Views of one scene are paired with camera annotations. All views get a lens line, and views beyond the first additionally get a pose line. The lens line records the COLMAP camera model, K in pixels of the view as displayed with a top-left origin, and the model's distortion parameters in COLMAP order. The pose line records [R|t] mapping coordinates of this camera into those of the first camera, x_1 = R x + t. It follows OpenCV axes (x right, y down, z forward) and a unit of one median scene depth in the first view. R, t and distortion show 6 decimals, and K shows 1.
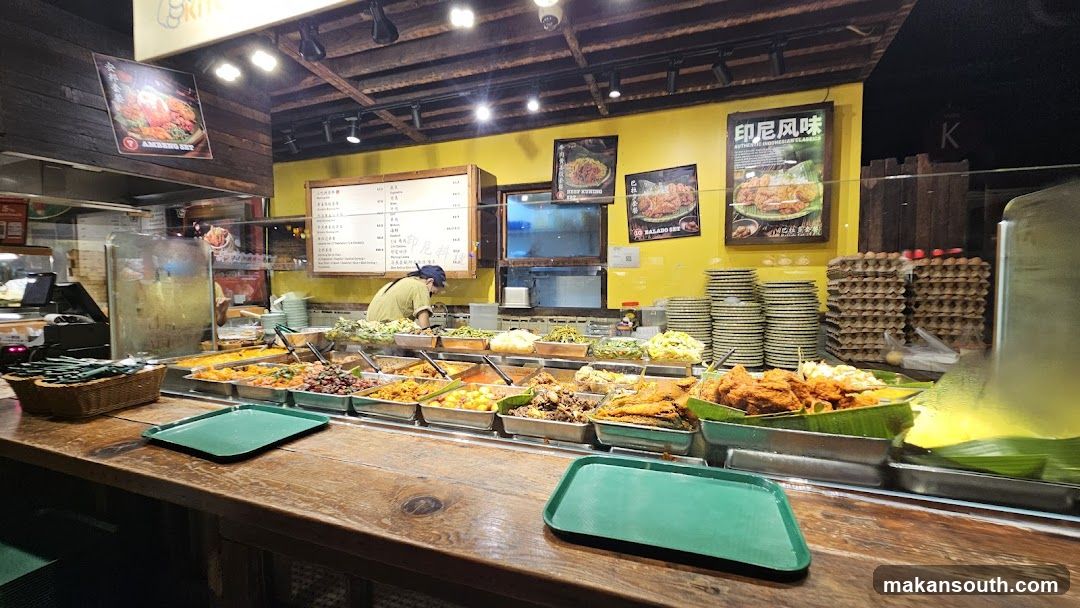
lens RADIAL K [[441.7, 0, 538.4], [0, 441.7, 305.6], [0, 0, 1]] dist [-0.003076, 0.000409]
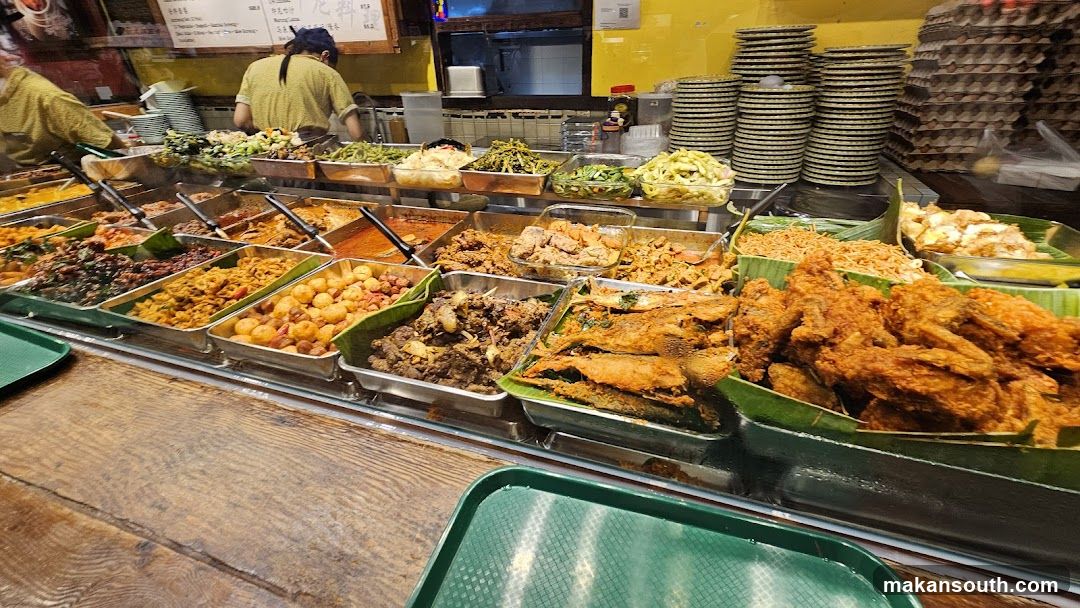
lens RADIAL K [[441.7, 0, 548.4], [0, 441.7, 302.4], [0, 0, 1]] dist [-0.003076, 0.000409]
pose [[0.998697, -0.042305, 0.028551, 0.071831], [0.025218, 0.895371, 0.444606, -0.019433], [-0.044373, -0.443306, 0.895271, 0.290349]]
